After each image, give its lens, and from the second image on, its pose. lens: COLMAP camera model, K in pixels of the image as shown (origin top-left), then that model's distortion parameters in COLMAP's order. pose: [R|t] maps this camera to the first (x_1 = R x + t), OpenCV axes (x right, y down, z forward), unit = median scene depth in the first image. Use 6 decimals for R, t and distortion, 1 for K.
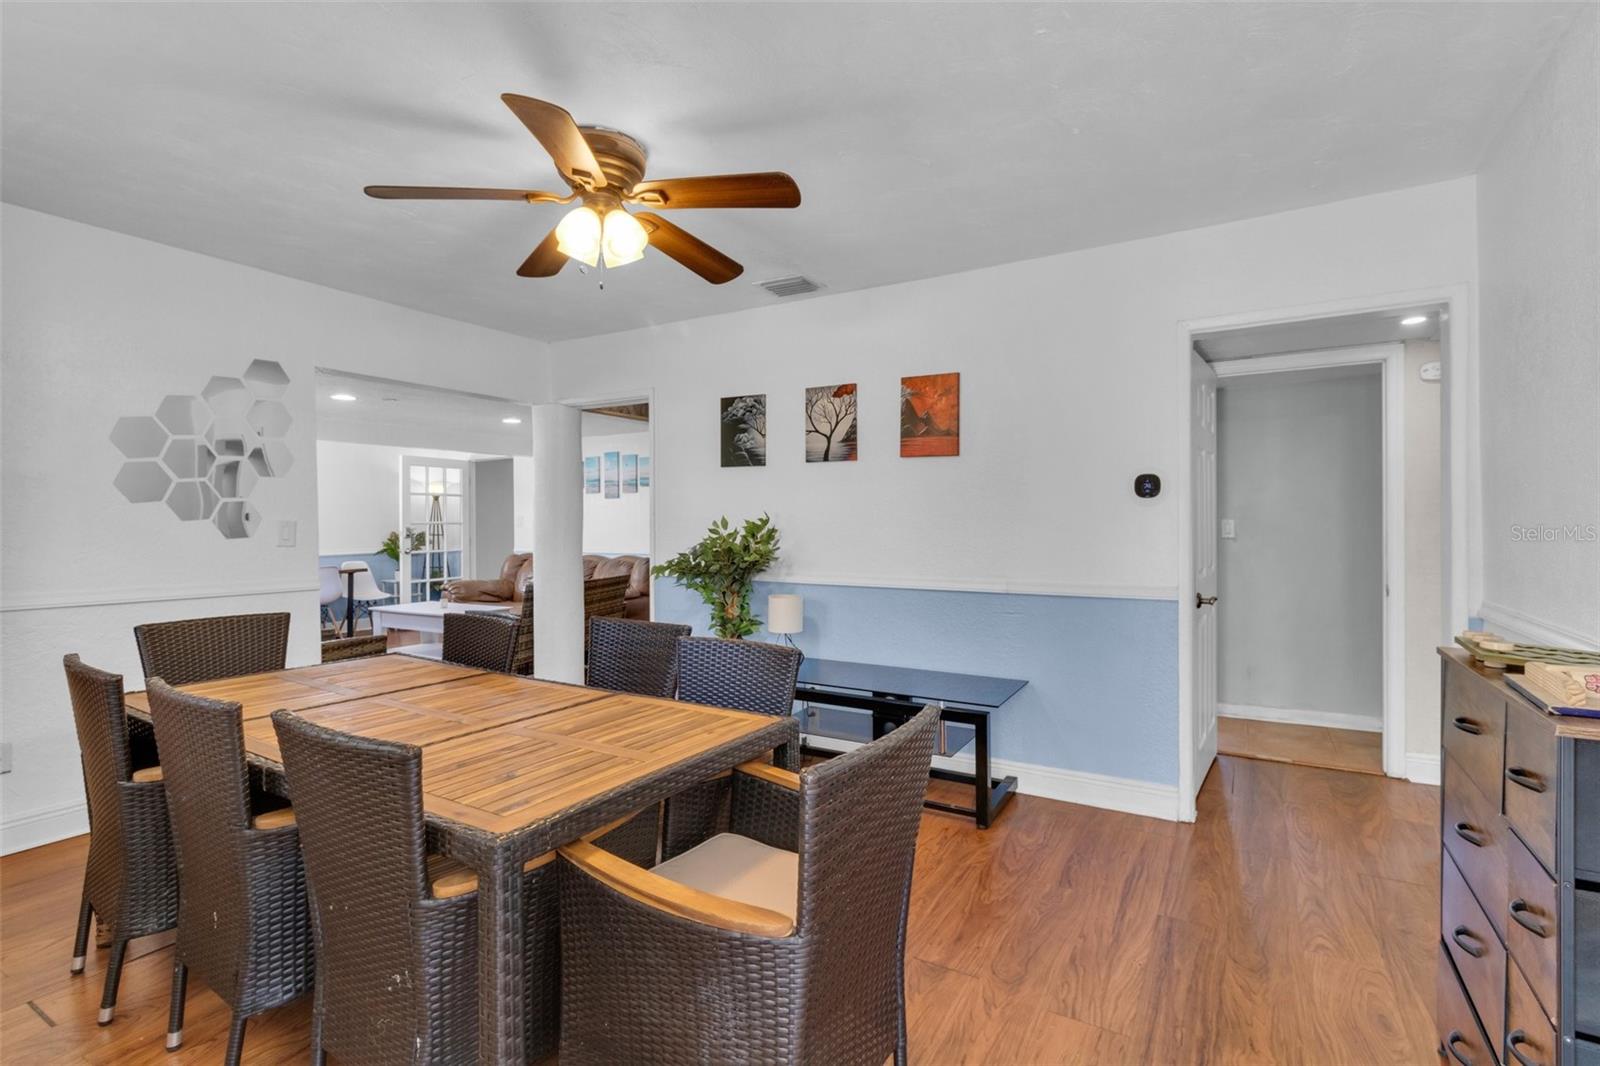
lens RADIAL K [[747.0, 0, 807.0], [0, 747.0, 523.2], [0, 0, 1]] dist [0.008235, 0.000005]
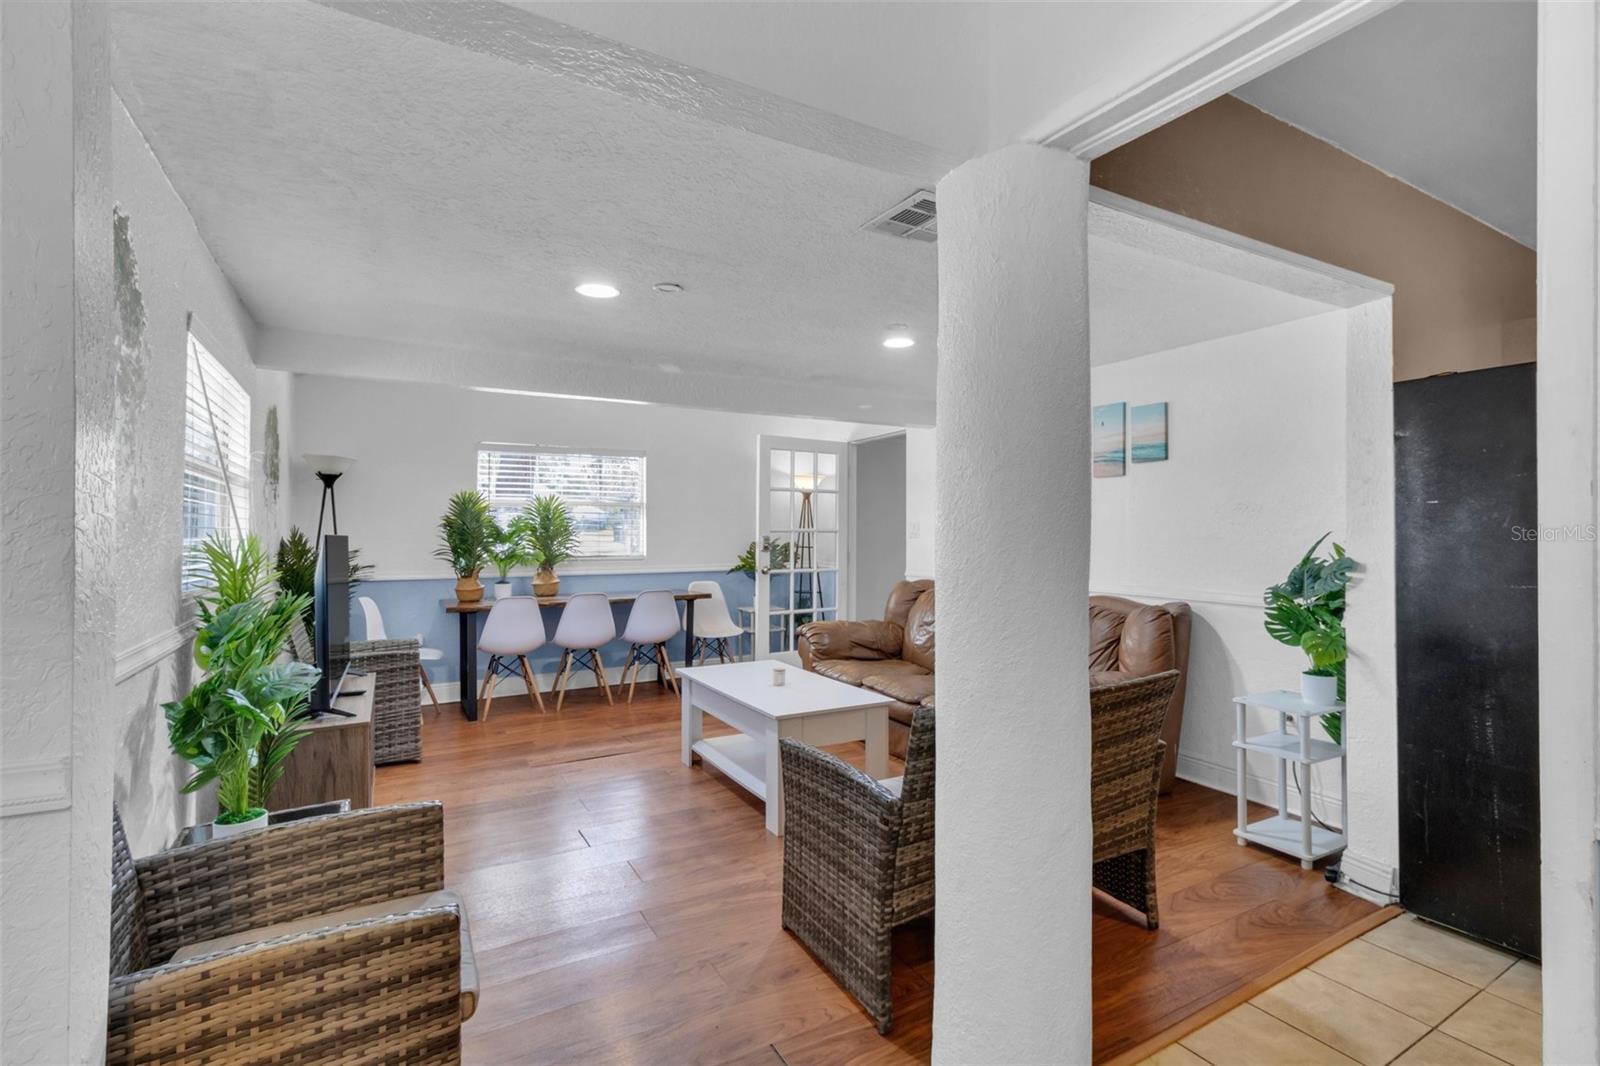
lens RADIAL K [[747.0, 0, 807.0], [0, 747.0, 523.2], [0, 0, 1]] dist [0.008235, 0.000005]
pose [[0.868467, 0.003901, -0.495732, -0.147311], [-0.009229, 0.999923, -0.008300, -0.001493], [0.495662, 0.011783, 0.868436, 0.400400]]
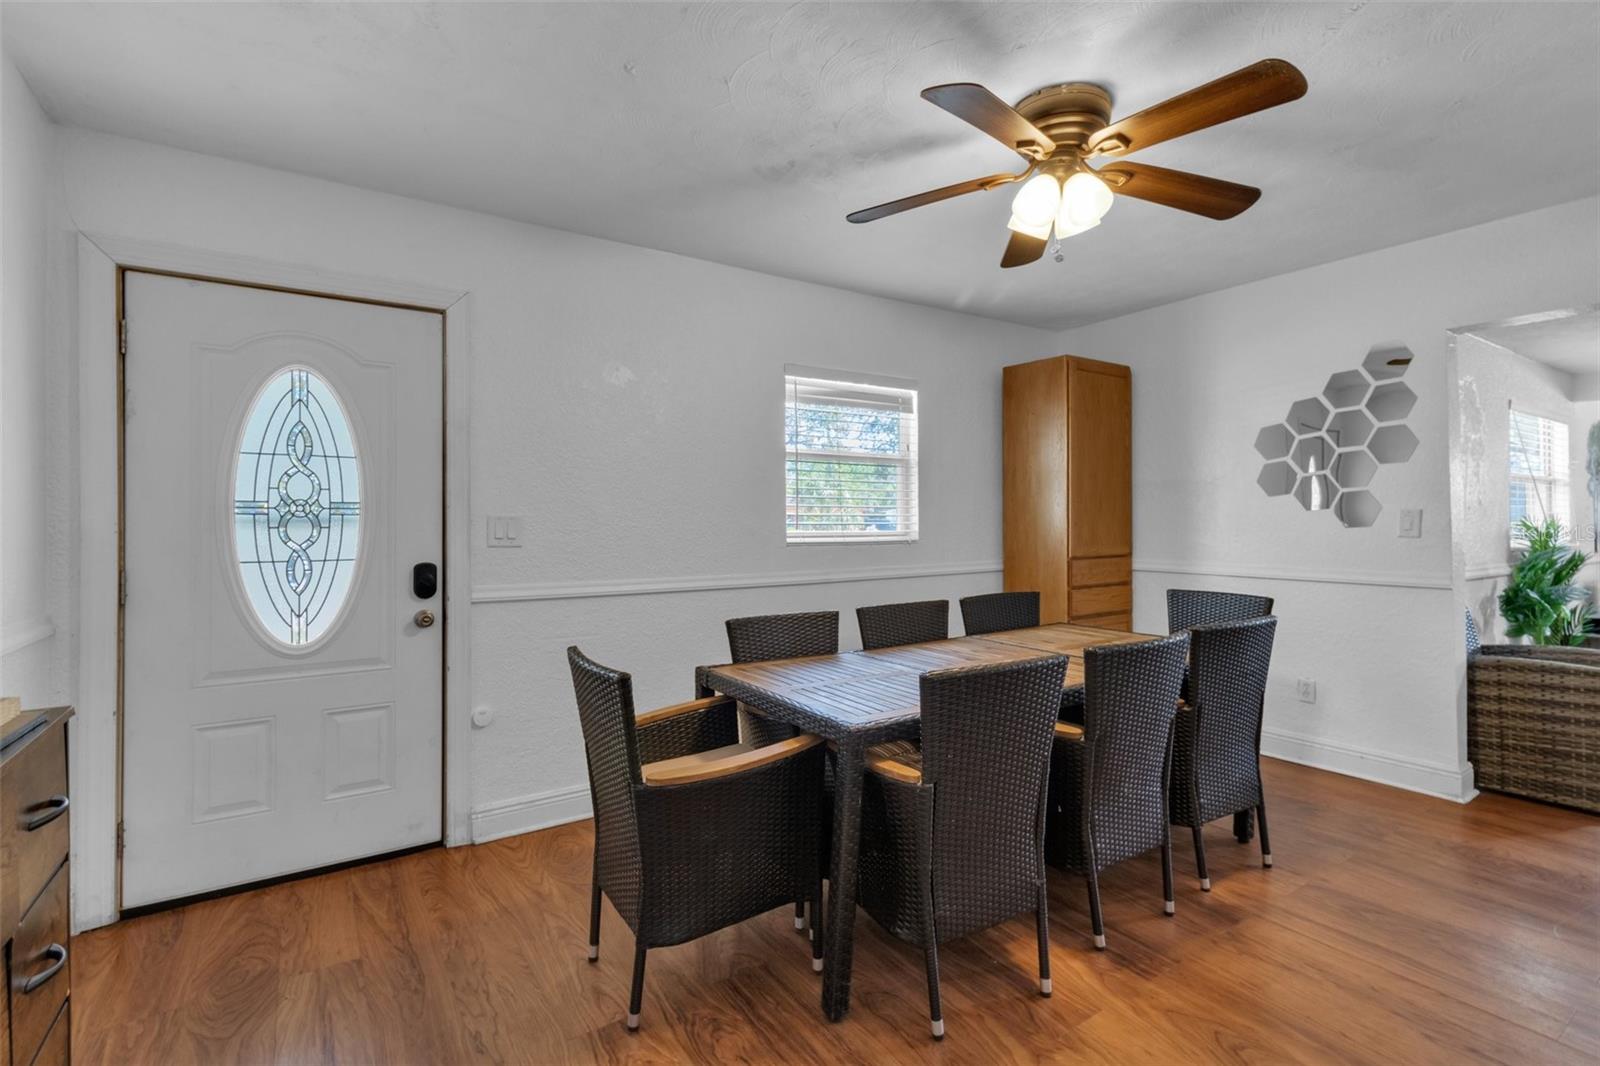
lens RADIAL K [[747.0, 0, 807.0], [0, 747.0, 523.2], [0, 0, 1]] dist [0.008235, 0.000005]
pose [[-0.426346, 0.013462, -0.904460, 0.199519], [0.009317, 0.999902, 0.010491, -0.002523], [0.904512, -0.003954, -0.426430, 0.305976]]
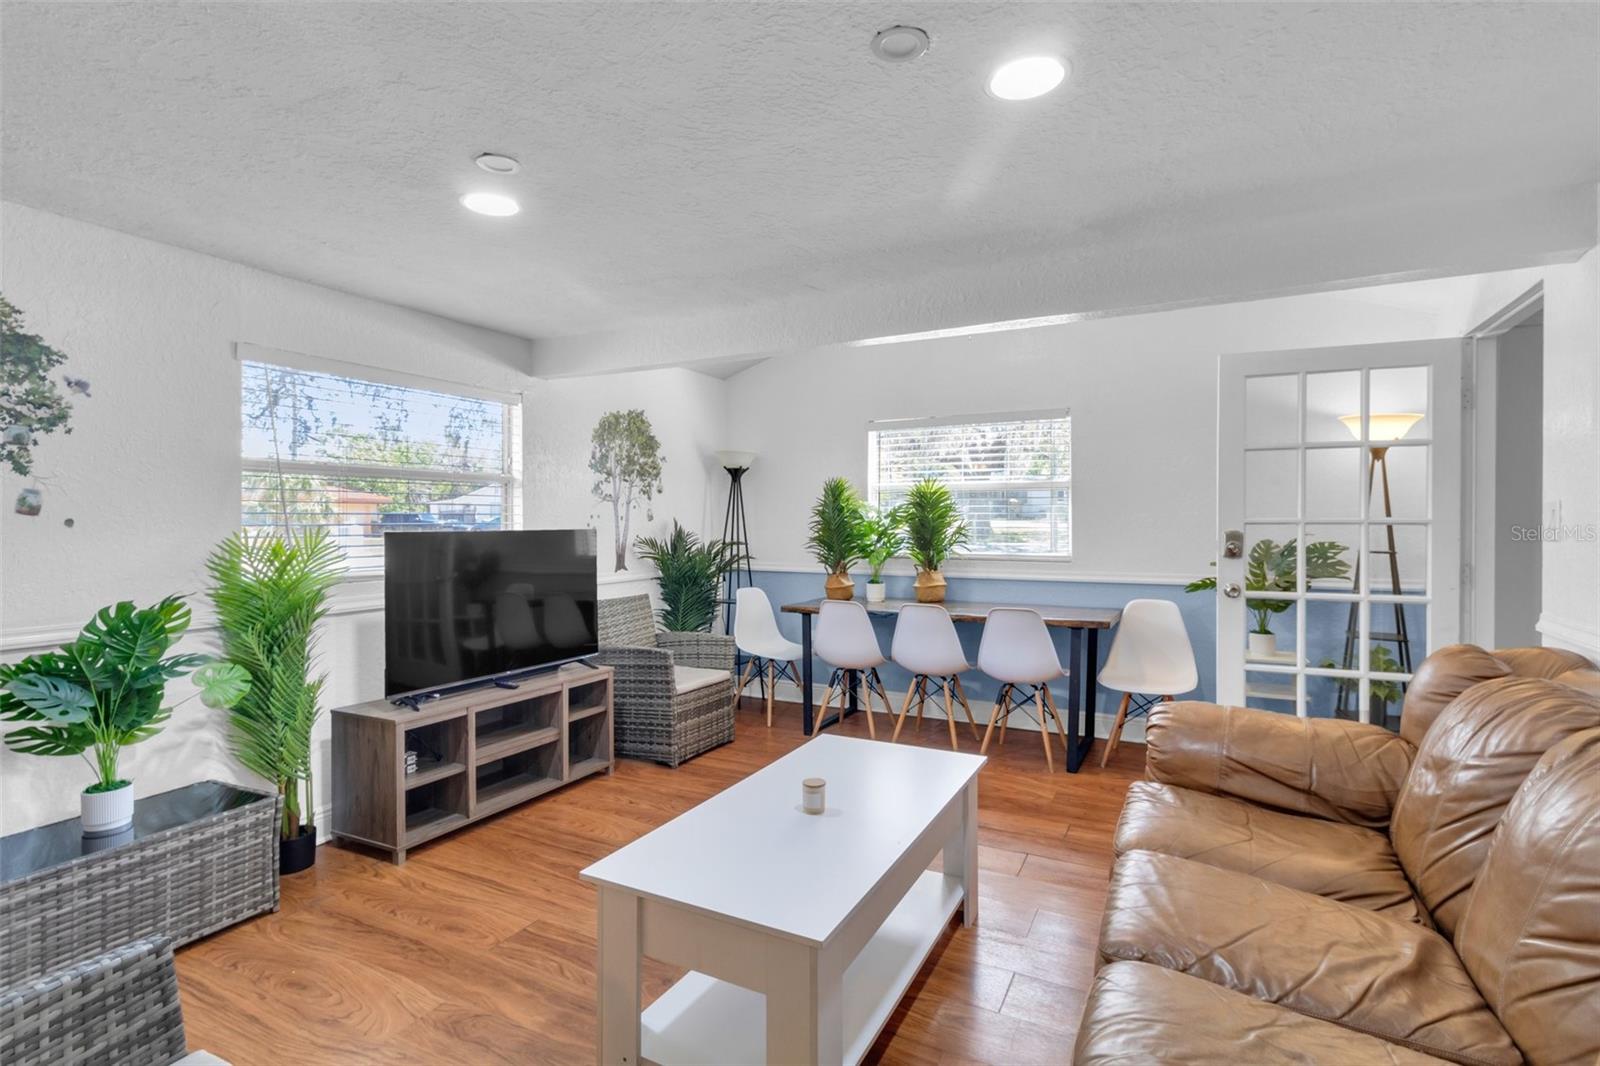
lens RADIAL K [[747.0, 0, 807.0], [0, 747.0, 523.2], [0, 0, 1]] dist [0.008235, 0.000005]
pose [[0.050465, 0.012652, -0.998646, -0.145583], [0.002050, 0.999916, 0.012771, -0.004119], [0.998724, -0.002692, 0.050435, 0.745135]]
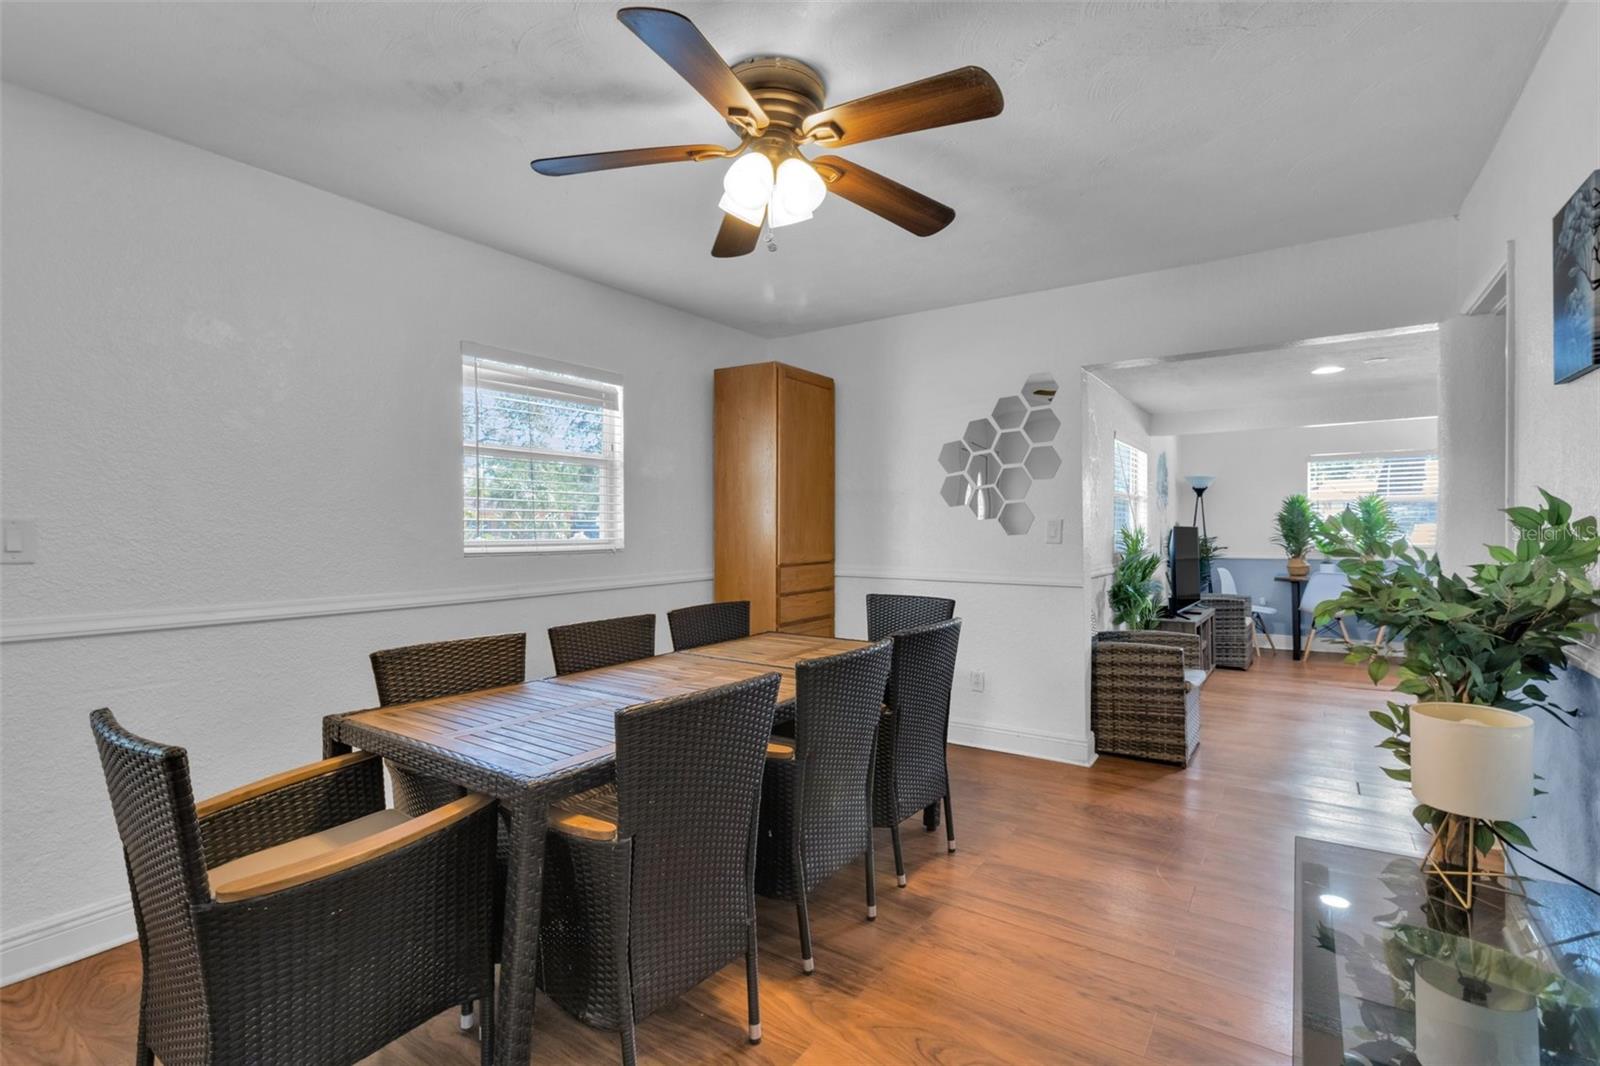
lens RADIAL K [[747.0, 0, 807.0], [0, 747.0, 523.2], [0, 0, 1]] dist [0.008235, 0.000005]
pose [[-0.060250, 0.003710, -0.998176, 0.173766], [0.002117, 0.999991, 0.003589, -0.002389], [0.998181, -0.001897, -0.060258, 0.301461]]
